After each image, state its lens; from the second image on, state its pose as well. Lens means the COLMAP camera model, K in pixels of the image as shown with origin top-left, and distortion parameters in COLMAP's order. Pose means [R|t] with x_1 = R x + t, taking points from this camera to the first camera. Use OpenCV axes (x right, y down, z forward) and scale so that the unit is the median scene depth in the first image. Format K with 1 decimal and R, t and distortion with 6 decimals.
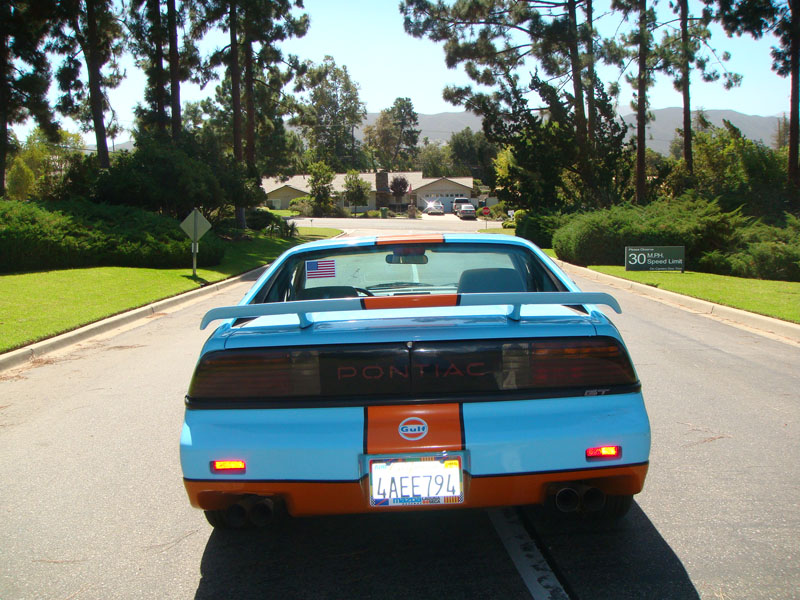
lens RADIAL K [[808.2, 0, 398.3], [0, 808.2, 299.5], [0, 0, 1]] dist [-0.096889, 0.000000]
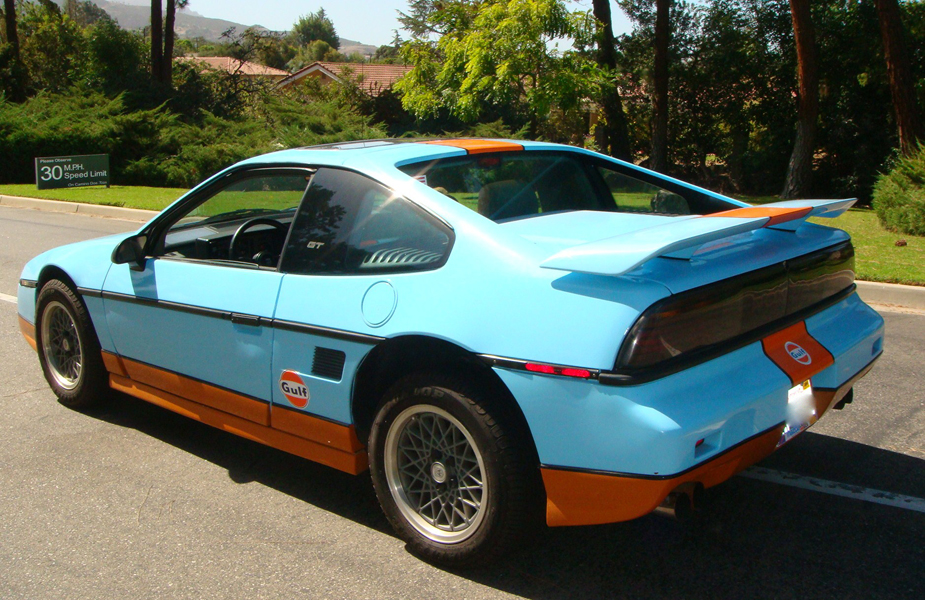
lens RADIAL K [[994.6, 0, 459.6], [0, 994.6, 303.8], [0, 0, 1]] dist [-0.032548, 0.000000]
pose [[0.655268, -0.145170, 0.741316, -0.162035], [0.082099, 0.989233, 0.121150, -0.009685], [-0.750922, -0.018524, 0.660131, 0.083576]]
